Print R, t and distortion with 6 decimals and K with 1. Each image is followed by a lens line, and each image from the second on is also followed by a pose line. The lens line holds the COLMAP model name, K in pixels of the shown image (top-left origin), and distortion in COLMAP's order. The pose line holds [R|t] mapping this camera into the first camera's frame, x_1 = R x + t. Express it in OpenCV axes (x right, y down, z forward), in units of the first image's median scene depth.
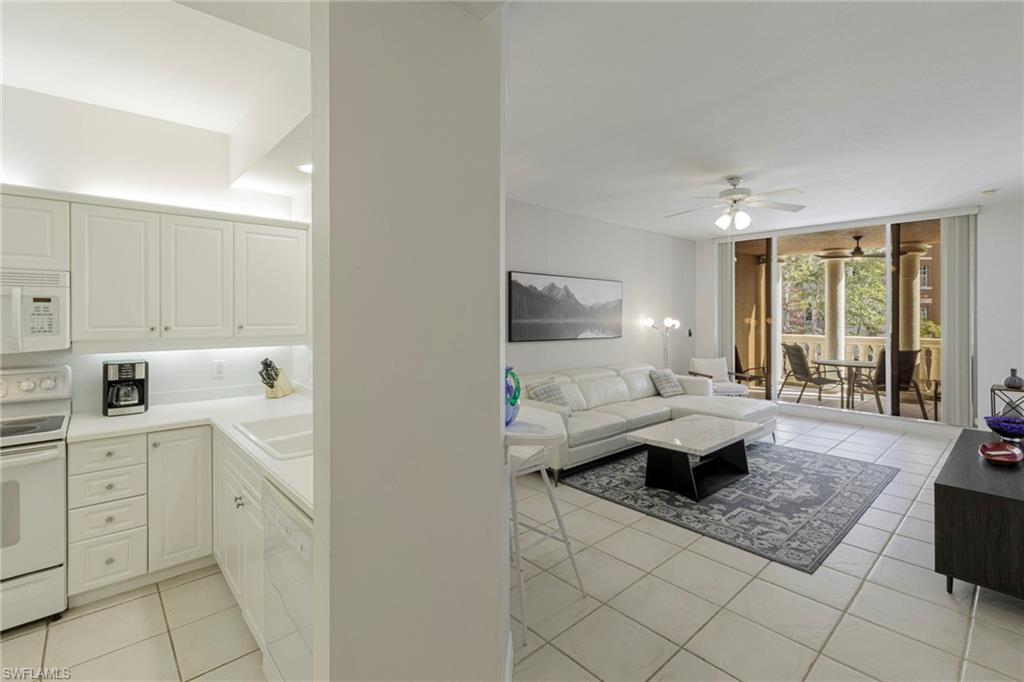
lens RADIAL K [[466.0, 0, 480.8], [0, 466.0, 320.4], [0, 0, 1]] dist [-0.000086, 0.000249]
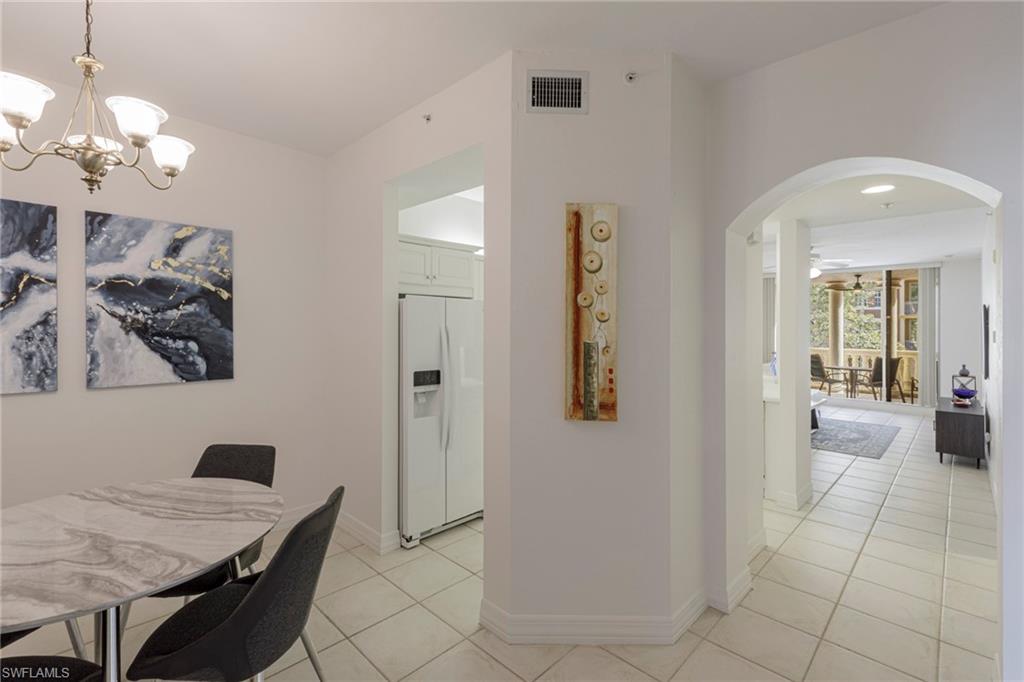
lens RADIAL K [[466.0, 0, 519.4], [0, 466.0, 330.4], [0, 0, 1]] dist [-0.000086, 0.000249]
pose [[0.995000, 0.004531, 0.099769, -0.689647], [-0.003475, 0.999936, -0.010757, 0.001796], [-0.099811, 0.010357, 0.994952, -0.572638]]
